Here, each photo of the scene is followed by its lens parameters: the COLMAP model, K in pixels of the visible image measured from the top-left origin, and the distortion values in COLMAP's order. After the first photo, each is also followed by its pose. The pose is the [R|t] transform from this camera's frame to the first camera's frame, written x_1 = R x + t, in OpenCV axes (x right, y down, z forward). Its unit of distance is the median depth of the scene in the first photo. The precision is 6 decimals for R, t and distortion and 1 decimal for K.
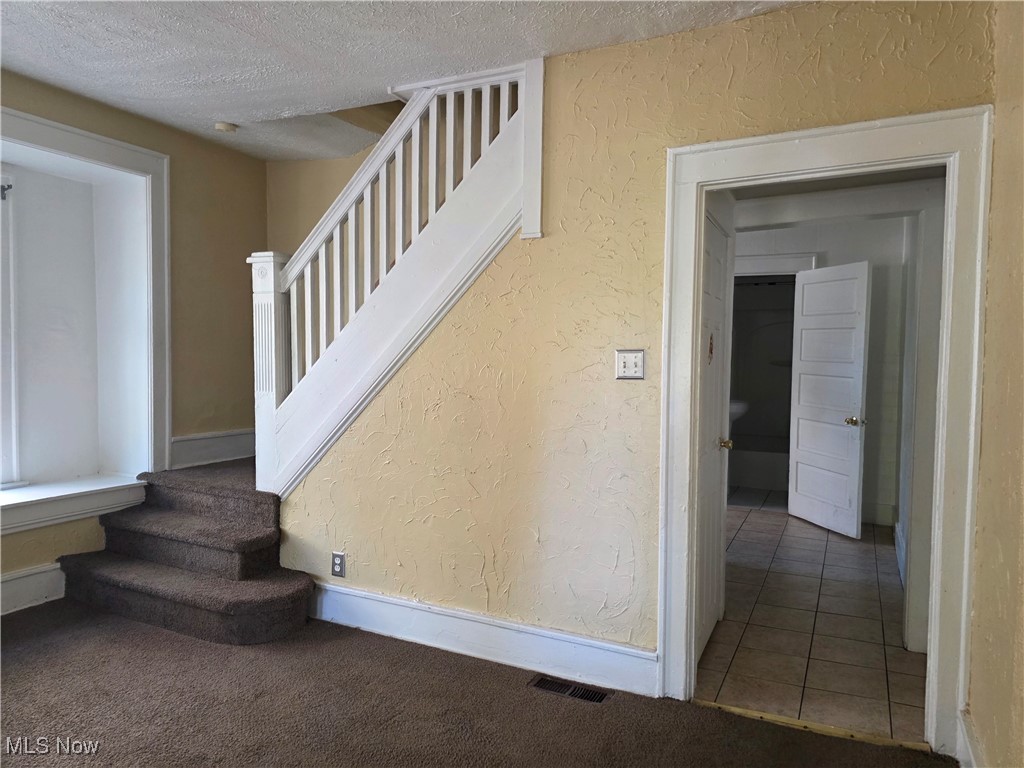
lens RADIAL K [[688.6, 0, 522.0], [0, 688.6, 377.9], [0, 0, 1]] dist [0.061022, -0.049553]
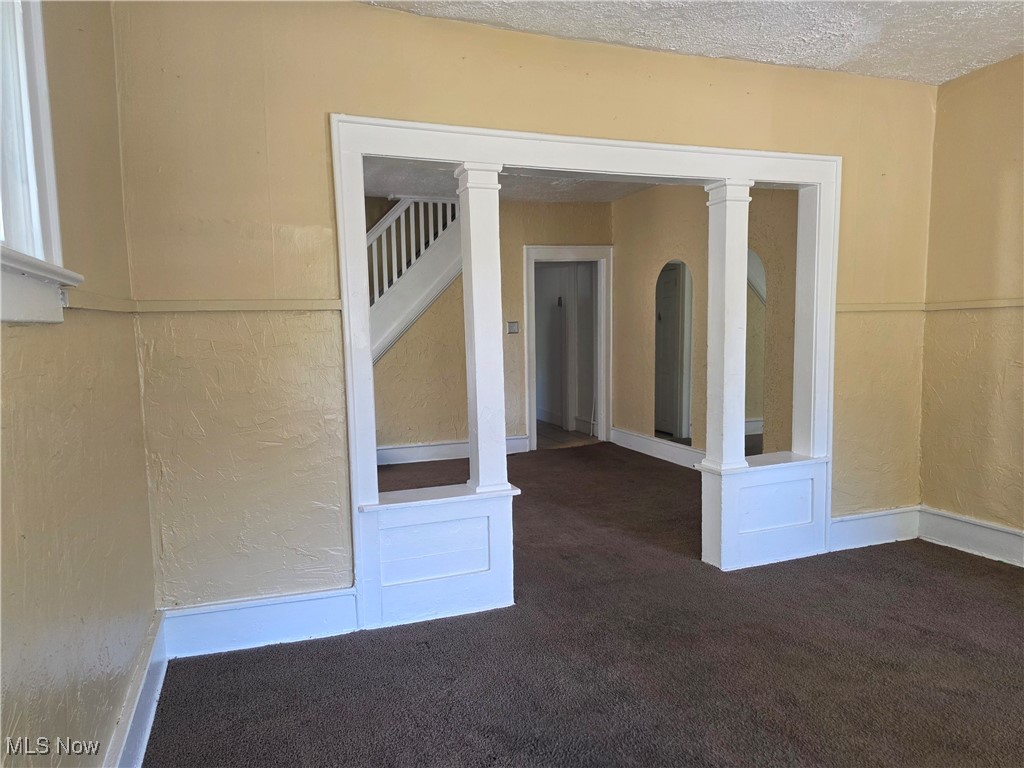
lens RADIAL K [[688.6, 0, 521.1], [0, 688.6, 397.0], [0, 0, 1]] dist [0.061022, -0.049553]
pose [[0.682614, -0.102026, 0.723622, -1.444538], [0.056274, 0.994605, 0.087147, 0.014000], [-0.728609, -0.018767, 0.684672, -0.662968]]
